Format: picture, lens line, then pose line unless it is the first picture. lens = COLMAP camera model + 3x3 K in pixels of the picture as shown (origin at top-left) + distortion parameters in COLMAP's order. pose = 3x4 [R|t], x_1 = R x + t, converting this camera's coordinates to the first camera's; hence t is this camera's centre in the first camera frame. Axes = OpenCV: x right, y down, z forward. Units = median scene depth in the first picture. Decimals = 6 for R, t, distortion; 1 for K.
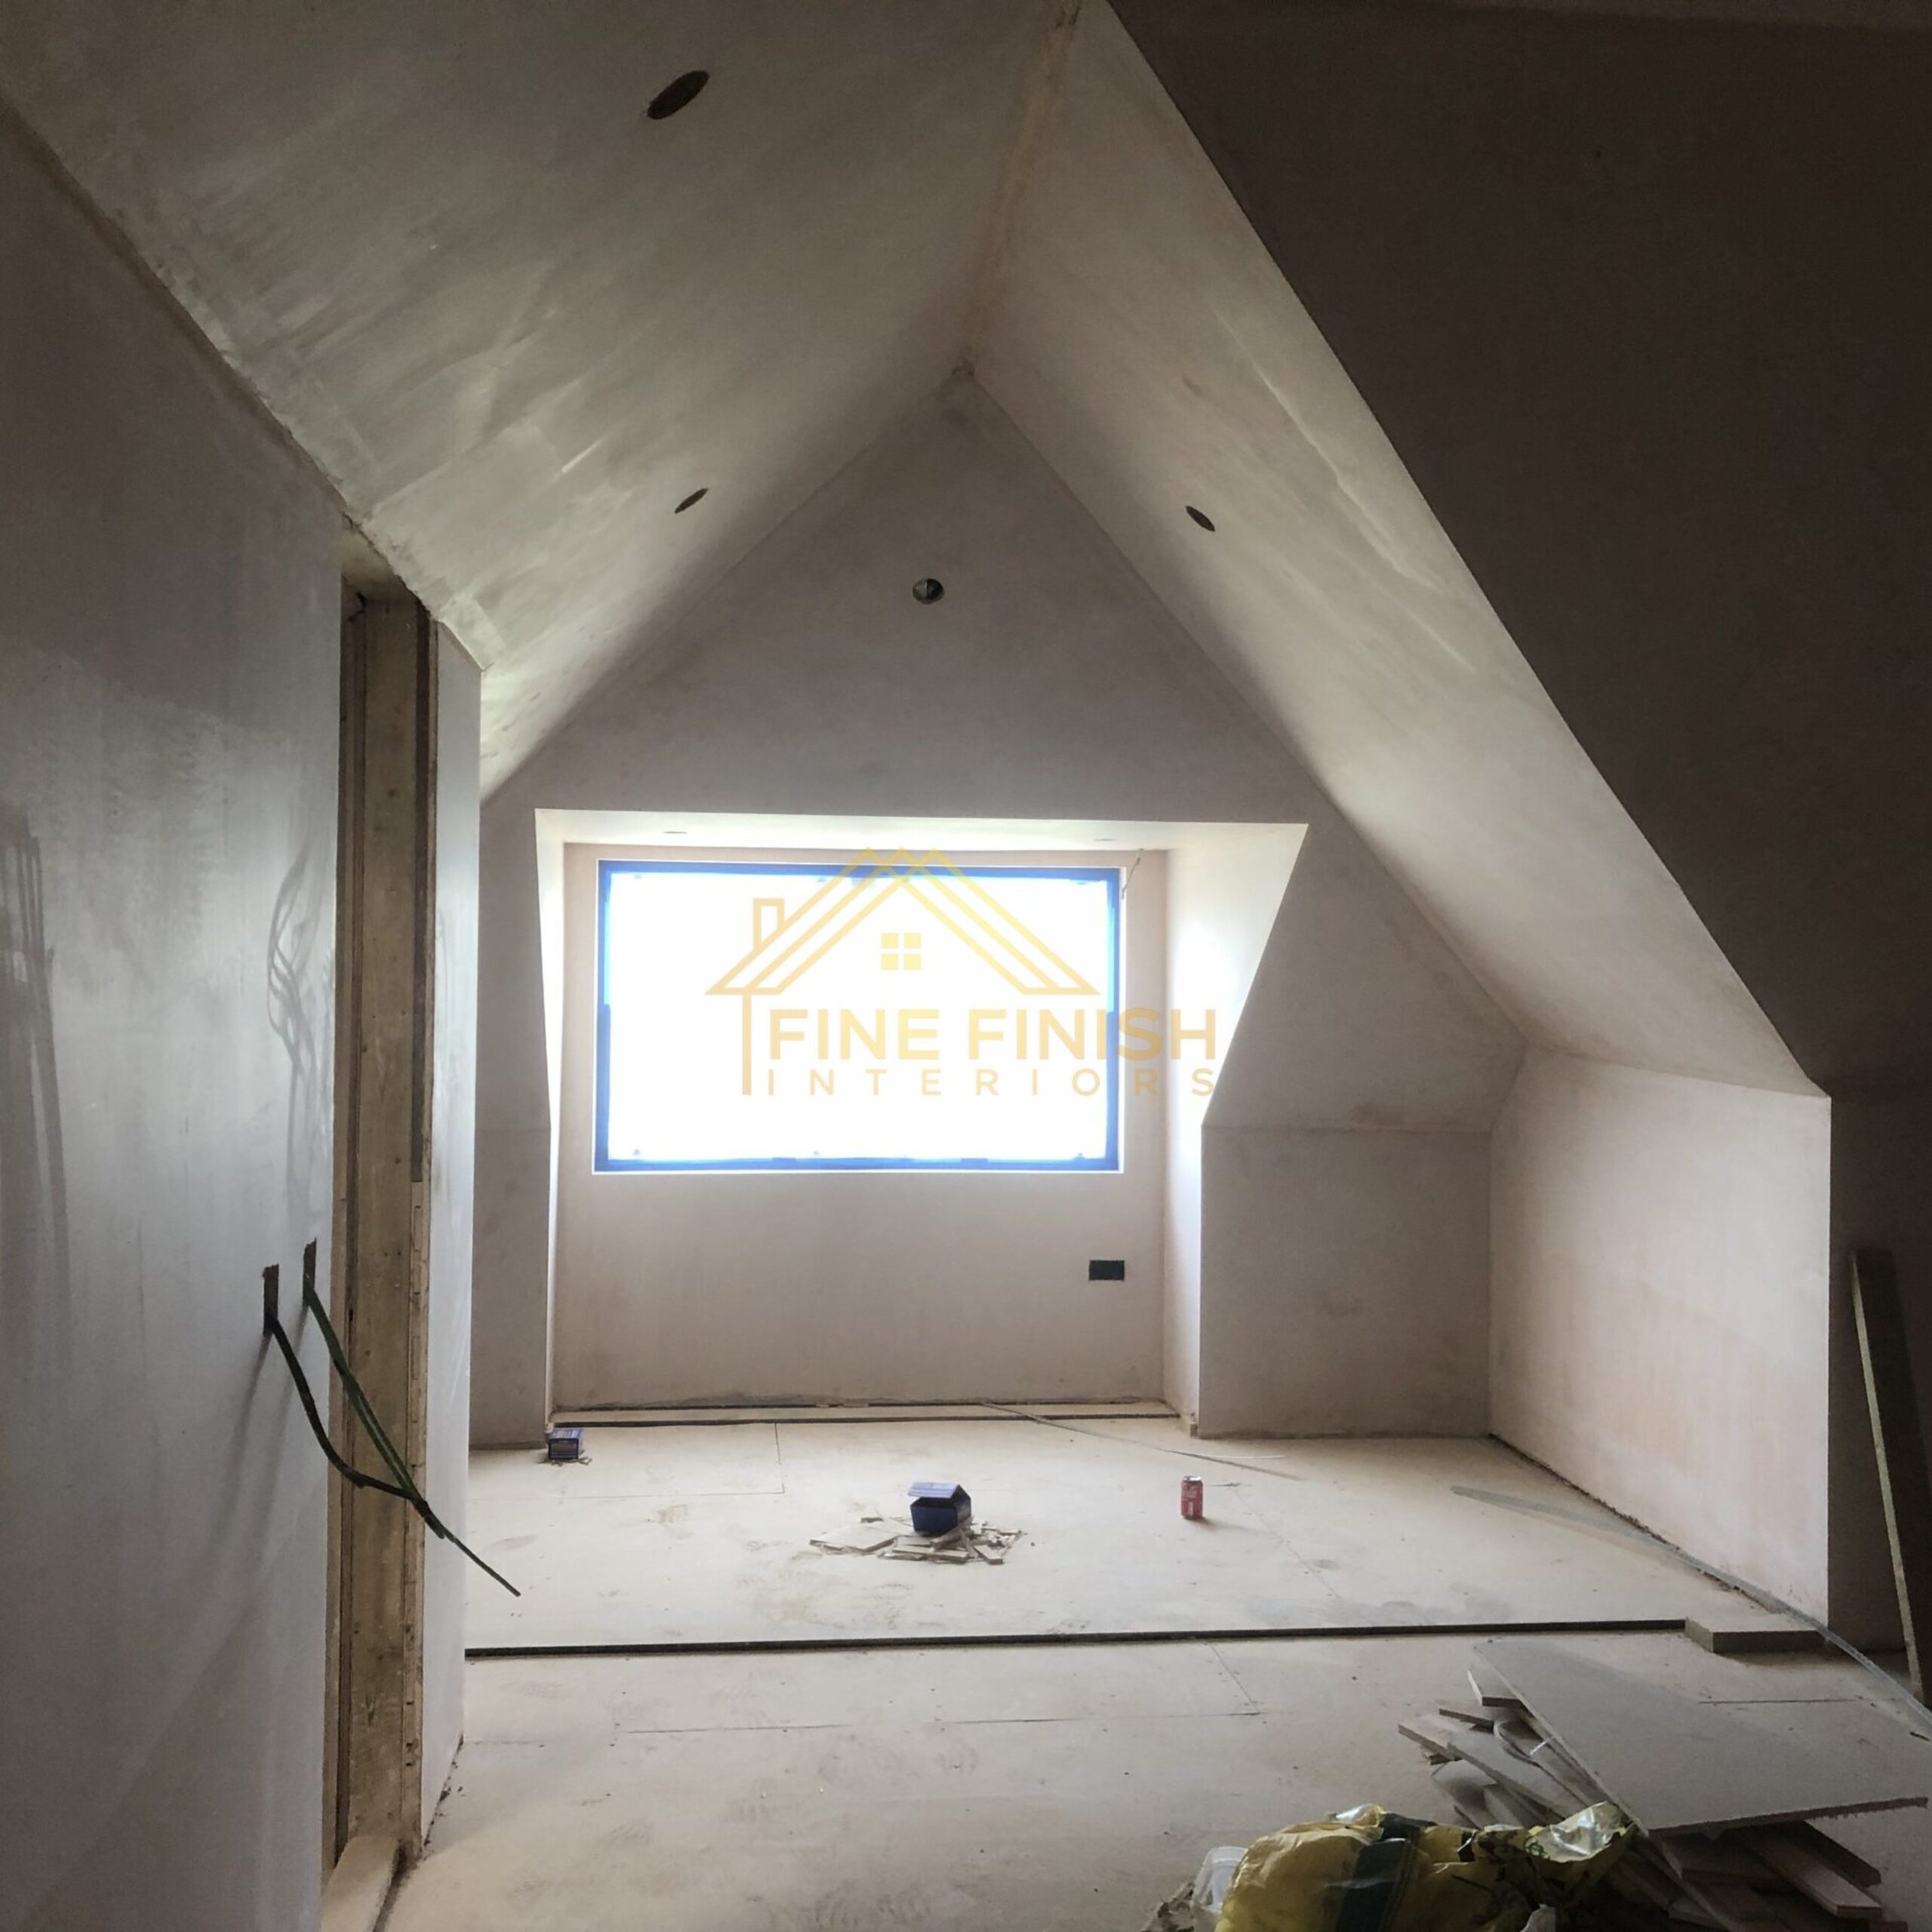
lens RADIAL K [[2145.0, 0, 966.0], [0, 2145.0, 966.0], [0, 0, 1]] dist [0.014673, -0.006653]
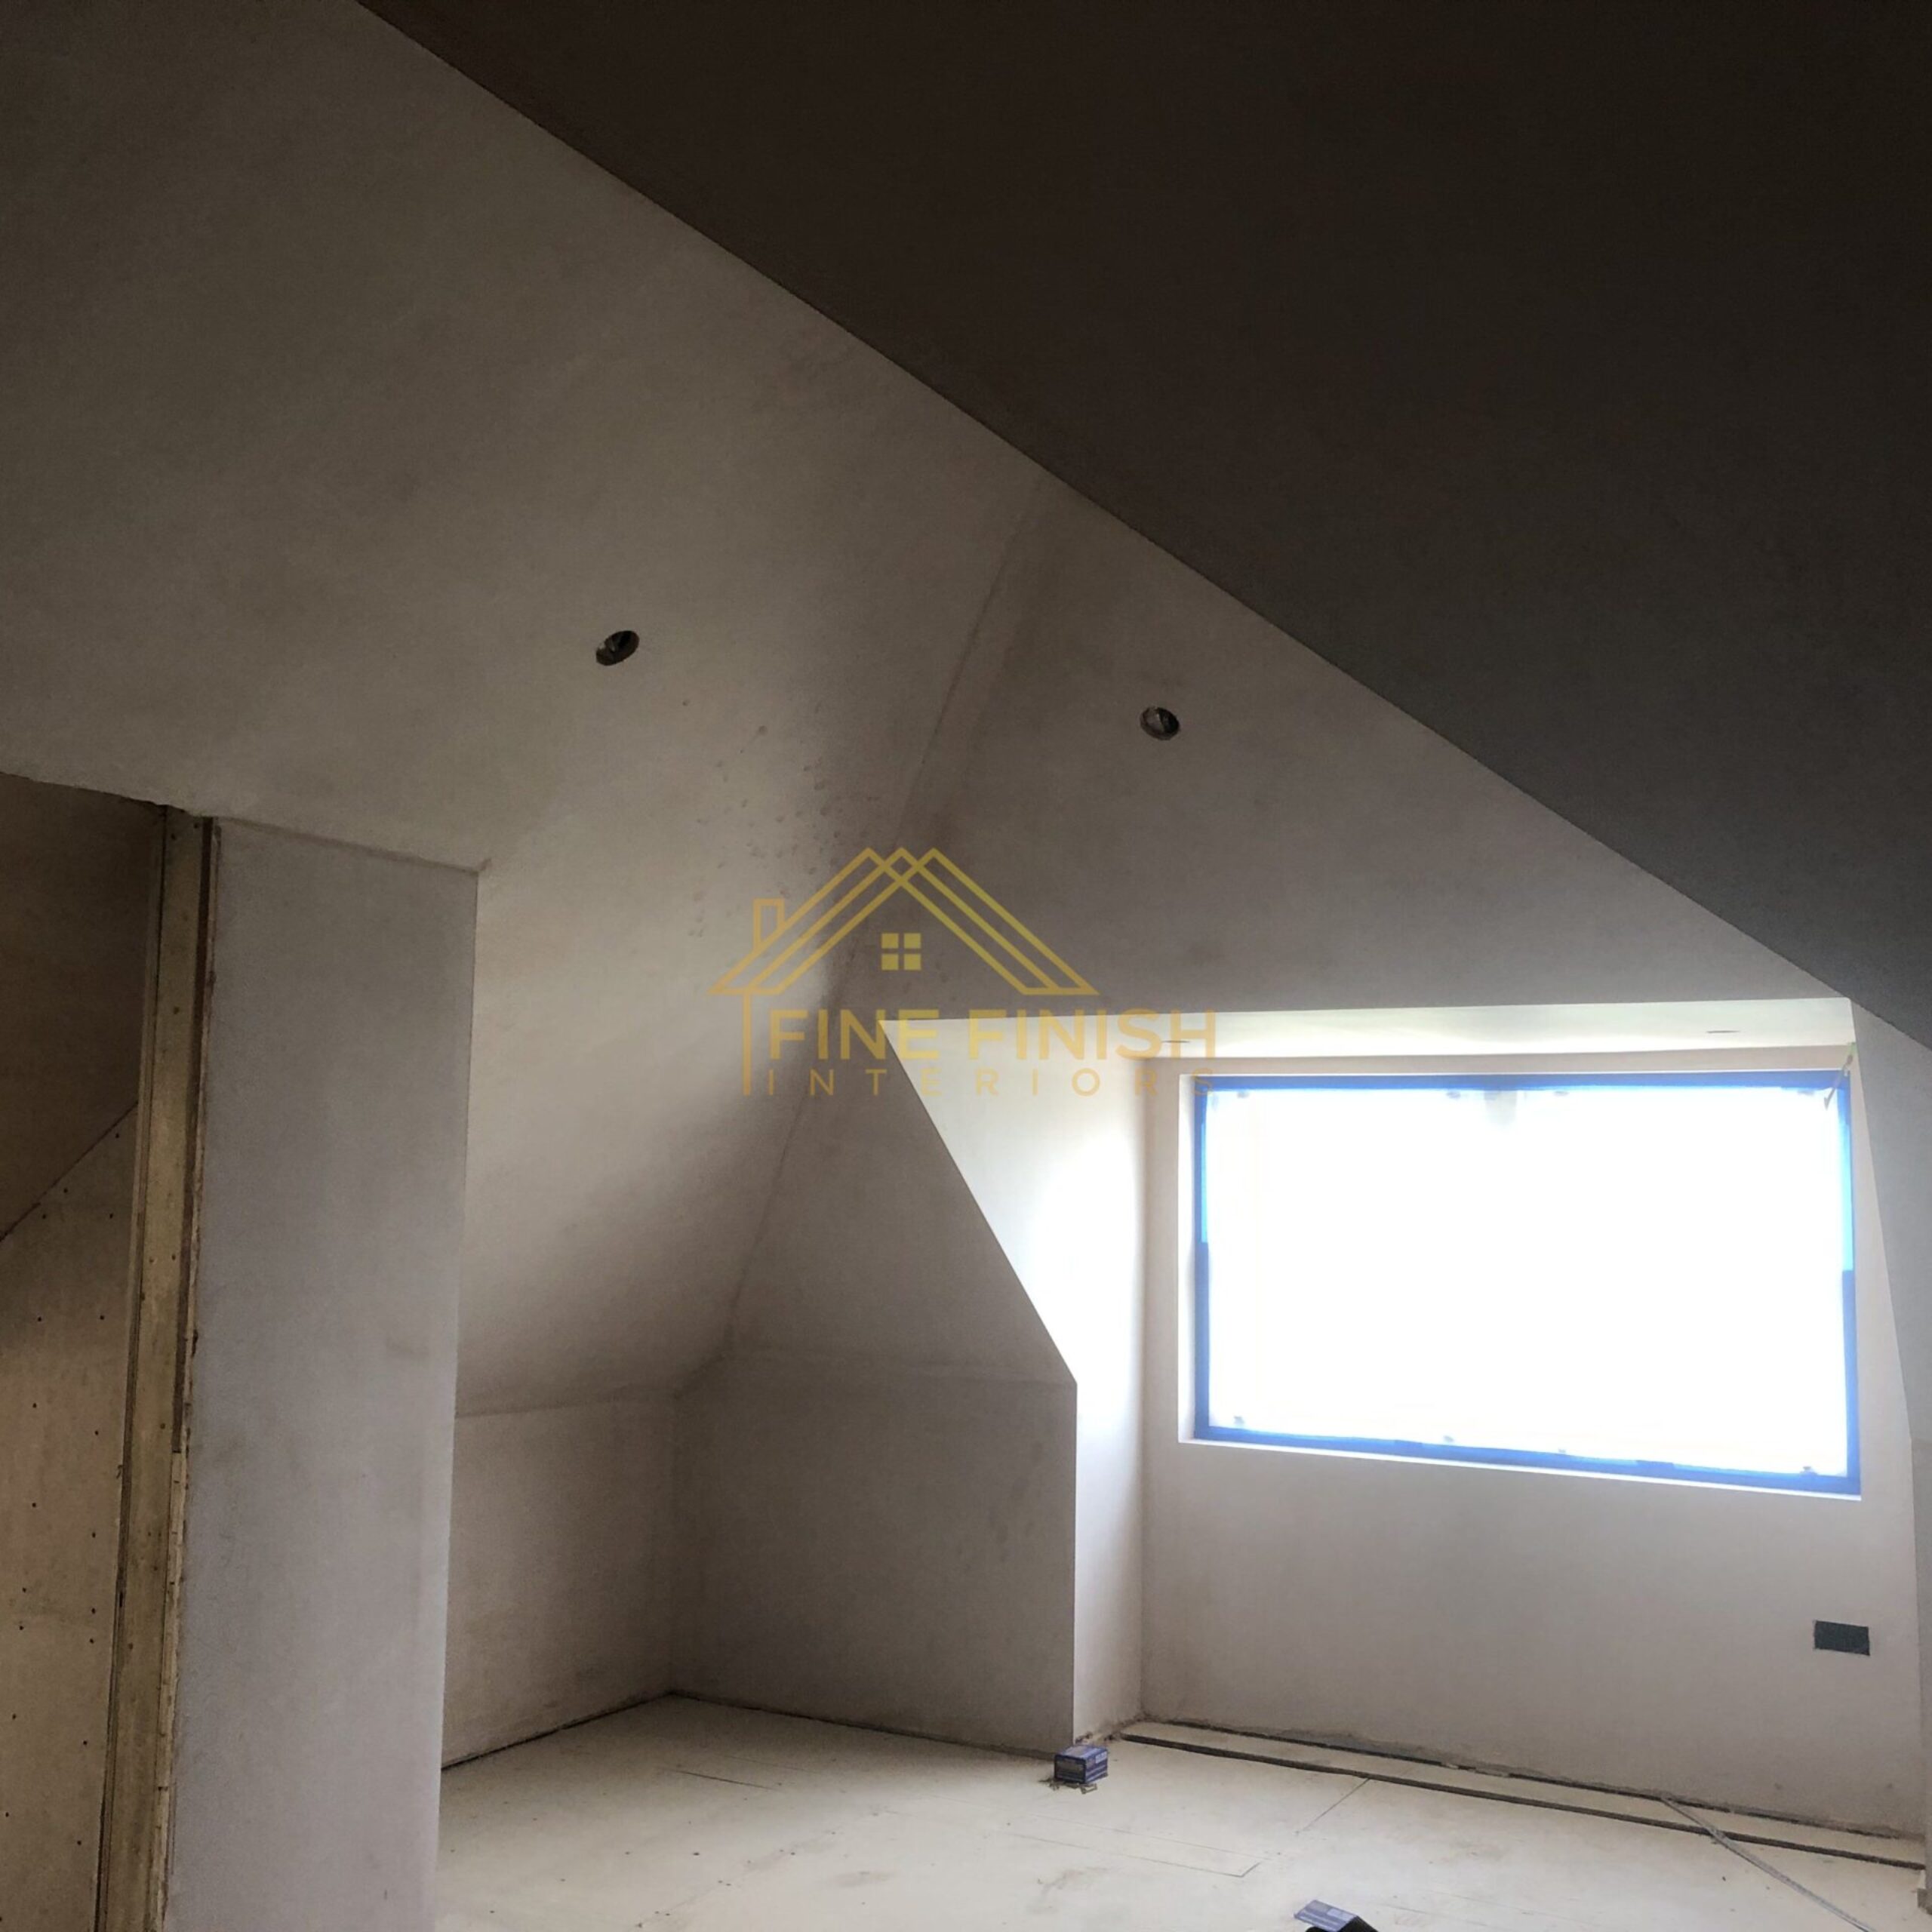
lens RADIAL K [[2145.0, 0, 966.0], [0, 2145.0, 966.0], [0, 0, 1]] dist [0.014673, -0.006653]
pose [[0.805721, -0.051403, -0.590061, 0.270959], [-0.009330, 0.995002, -0.099420, -0.006387], [0.592222, 0.085610, 0.801214, 0.241280]]
